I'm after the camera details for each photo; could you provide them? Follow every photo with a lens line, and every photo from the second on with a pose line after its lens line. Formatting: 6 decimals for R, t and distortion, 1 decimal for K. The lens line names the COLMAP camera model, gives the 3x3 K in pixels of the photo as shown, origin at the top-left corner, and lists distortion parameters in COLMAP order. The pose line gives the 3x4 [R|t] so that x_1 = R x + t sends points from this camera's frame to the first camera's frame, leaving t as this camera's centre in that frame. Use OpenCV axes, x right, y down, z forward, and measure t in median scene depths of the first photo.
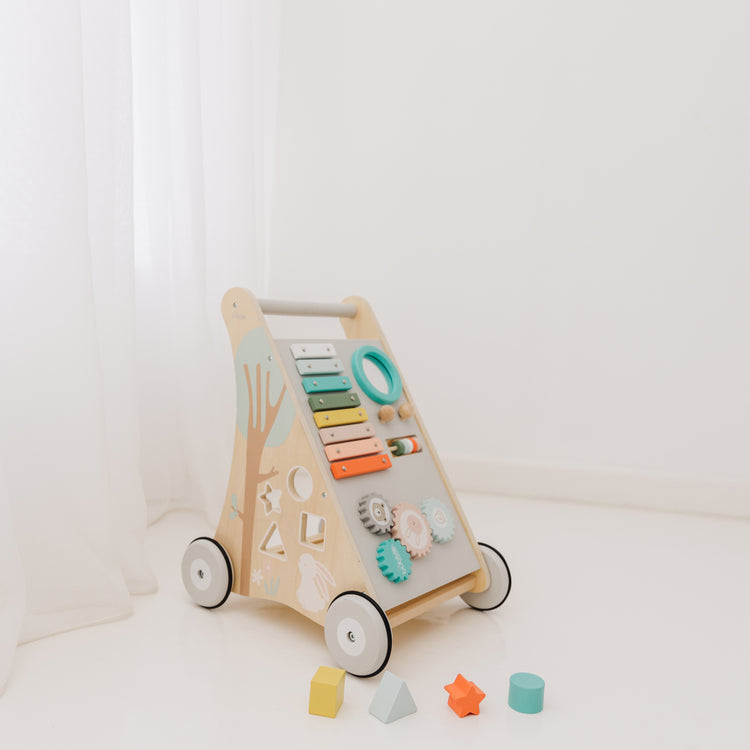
lens RADIAL K [[735.9, 0, 384.5], [0, 735.9, 387.5], [0, 0, 1]] dist [0.001405, 0.000000]
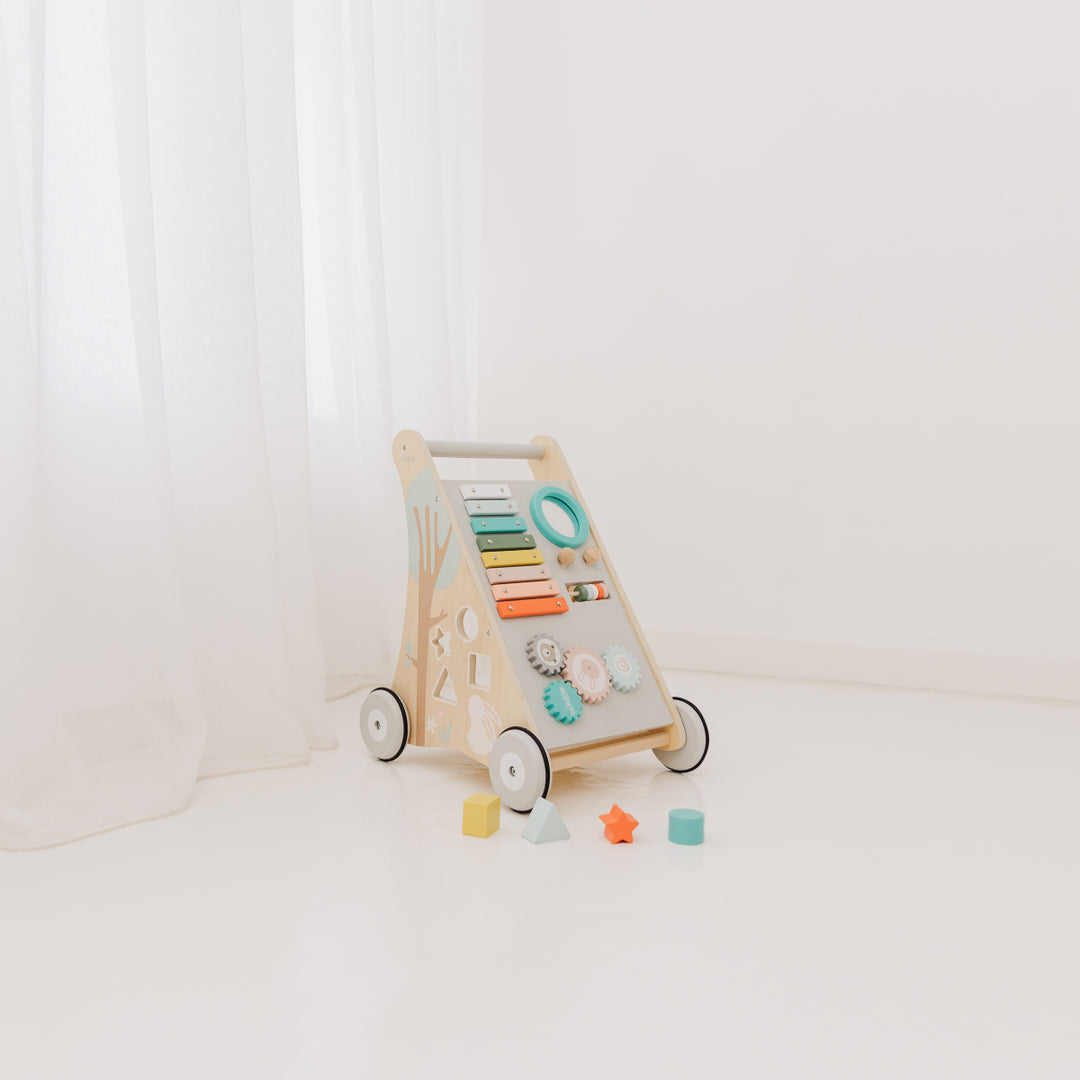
lens RADIAL K [[1059.7, 0, 534.9], [0, 1059.7, 538.9], [0, 0, 1]] dist [0.001405, 0.000000]
pose [[0.985453, -0.029788, -0.167319, 0.208043], [0.022841, 0.998801, -0.043289, 0.077626], [0.168408, 0.038838, 0.984952, -0.373422]]
